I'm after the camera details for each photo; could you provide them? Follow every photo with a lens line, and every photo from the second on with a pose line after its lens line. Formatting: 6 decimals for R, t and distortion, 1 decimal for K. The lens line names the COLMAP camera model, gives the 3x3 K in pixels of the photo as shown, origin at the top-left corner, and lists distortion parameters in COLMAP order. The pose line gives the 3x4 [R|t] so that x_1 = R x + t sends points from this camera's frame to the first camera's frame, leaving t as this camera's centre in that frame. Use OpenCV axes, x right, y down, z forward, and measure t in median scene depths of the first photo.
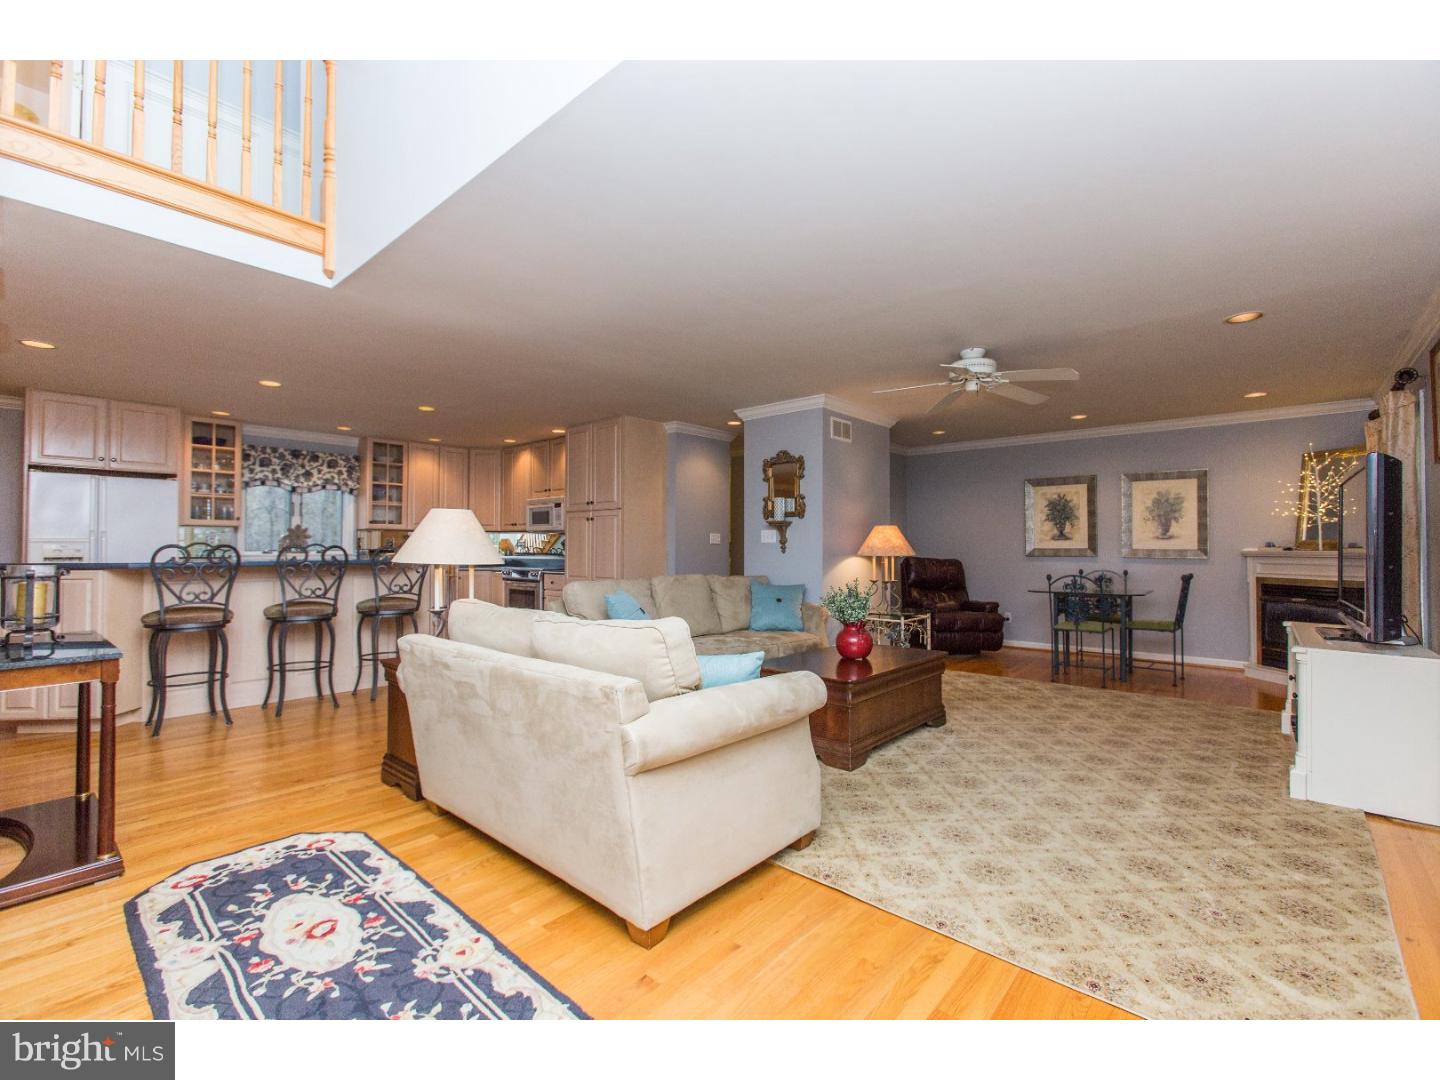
lens RADIAL K [[634.7, 0, 747.9], [0, 634.7, 538.3], [0, 0, 1]] dist [-0.002520, 0.000649]
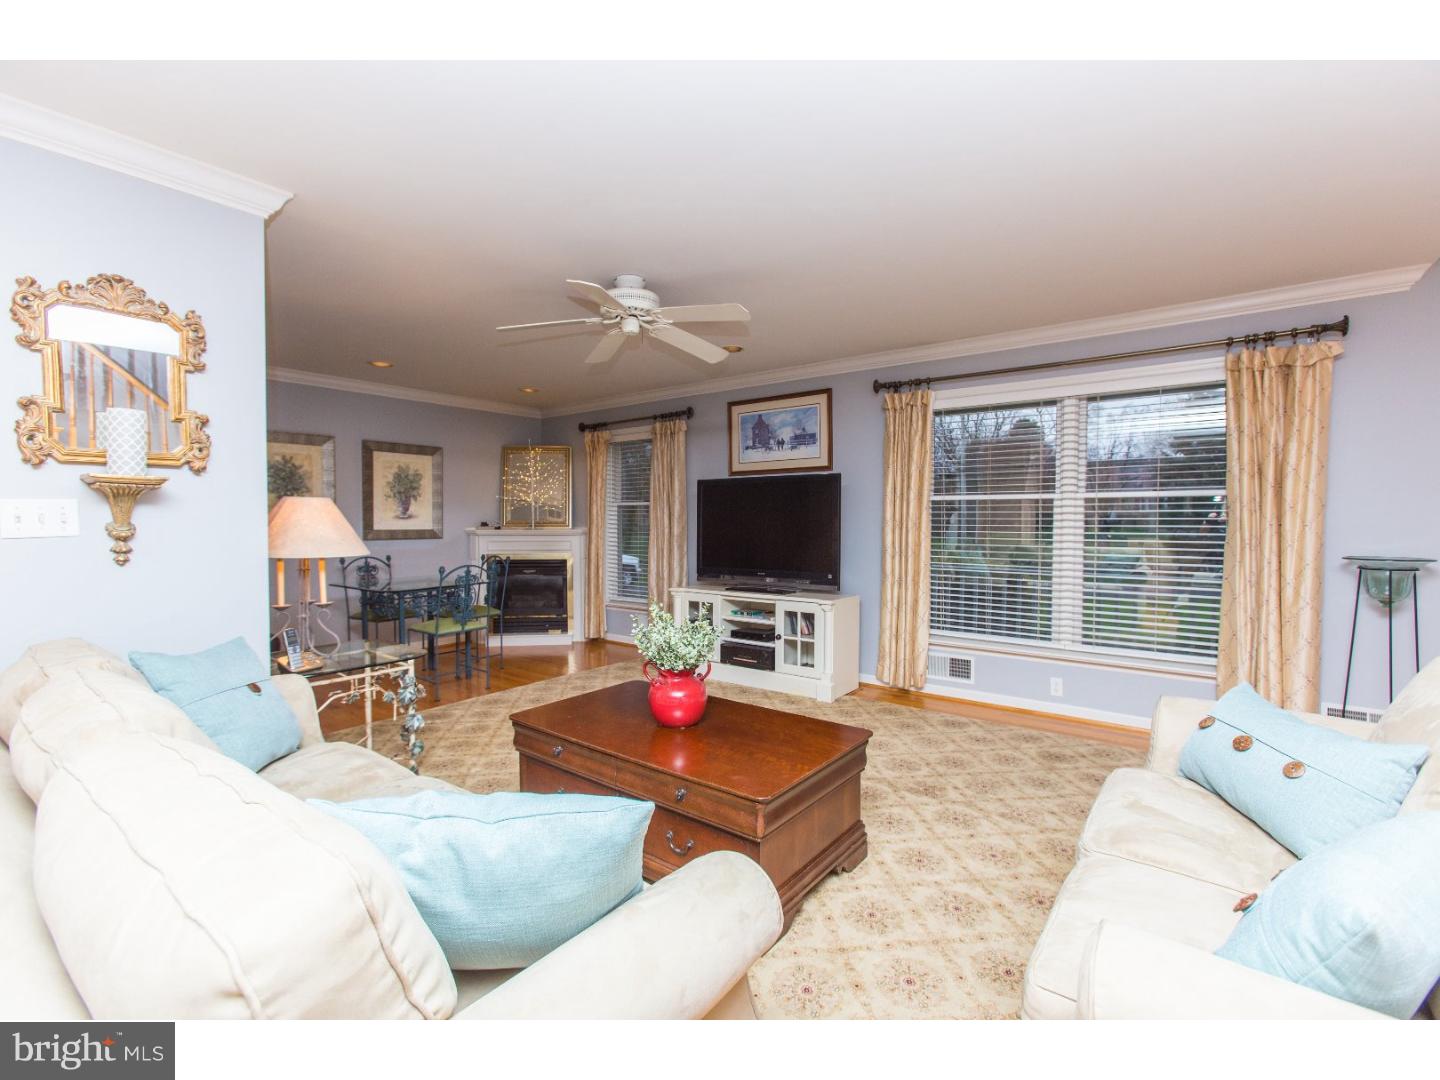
lens RADIAL K [[634.7, 0, 711.0], [0, 634.7, 544.4], [0, 0, 1]] dist [-0.002520, 0.000649]
pose [[-0.024429, -0.046081, 0.998639, -0.265544], [-0.008443, 0.998911, 0.045887, -0.008088], [-0.999666, -0.007311, -0.024791, 0.606069]]
